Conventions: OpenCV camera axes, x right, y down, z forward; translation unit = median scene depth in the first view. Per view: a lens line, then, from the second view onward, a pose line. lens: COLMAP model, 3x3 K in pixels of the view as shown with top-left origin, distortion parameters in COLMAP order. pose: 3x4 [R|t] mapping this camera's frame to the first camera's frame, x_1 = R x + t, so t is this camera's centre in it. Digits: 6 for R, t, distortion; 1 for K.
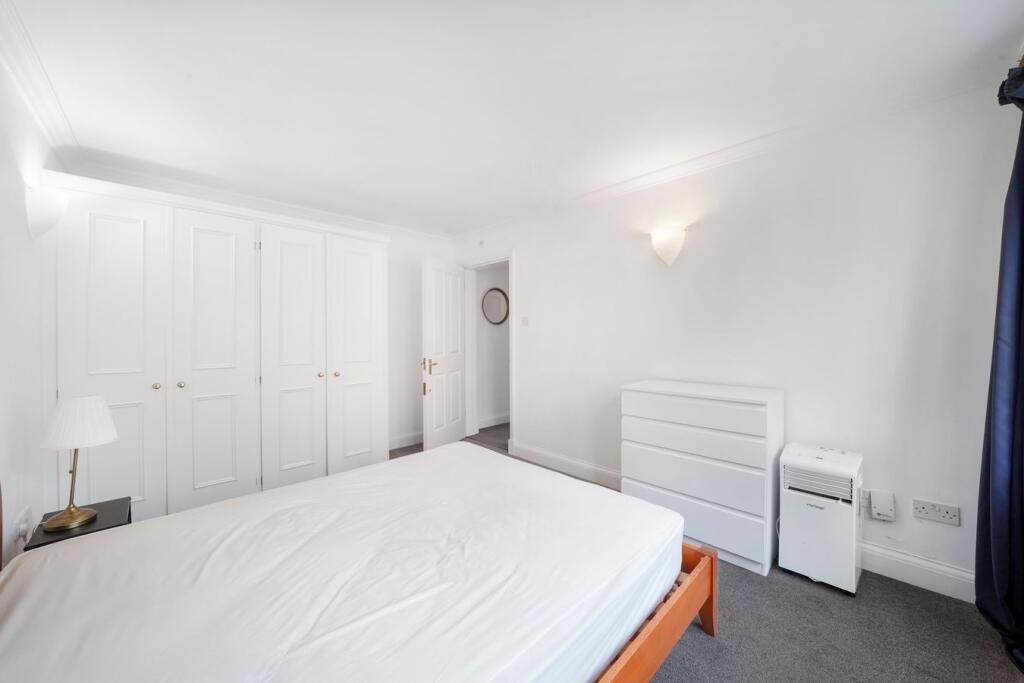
lens RADIAL K [[374.9, 0, 512.4], [0, 374.9, 335.5], [0, 0, 1]] dist [-0.025056, -0.000050]
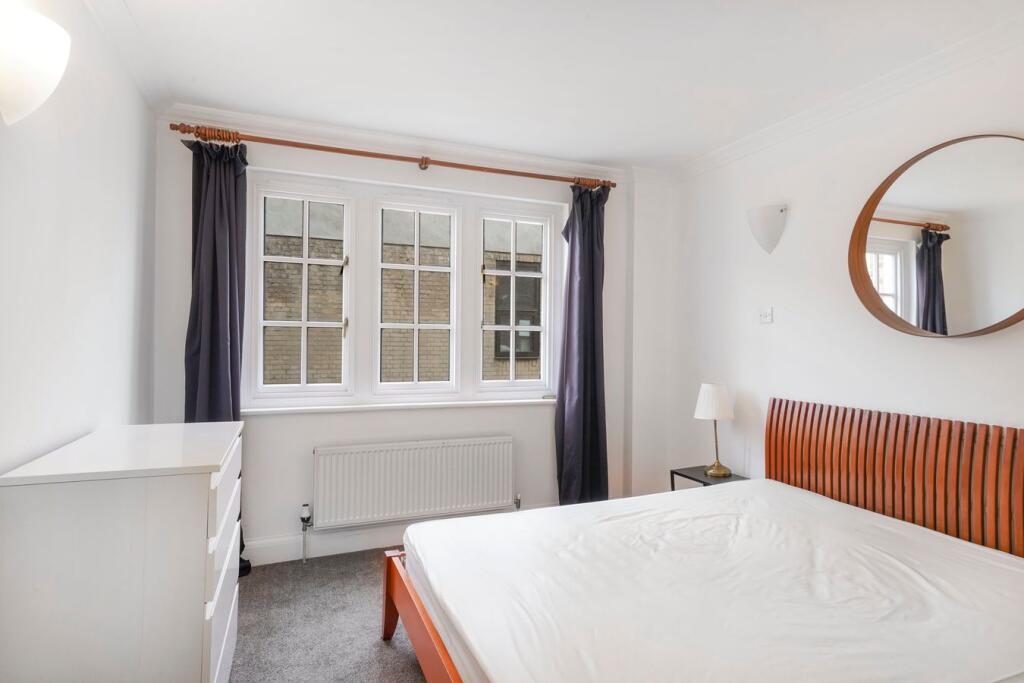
lens RADIAL K [[547.4, 0, 512.0], [0, 547.4, 341.5], [0, 0, 1]] dist [0.000891, 0.000179]
pose [[-0.927212, -0.004951, 0.374505, -0.378108], [-0.005373, 0.999986, -0.000082, 0.009946], [-0.374499, -0.002089, -0.927225, 2.624013]]
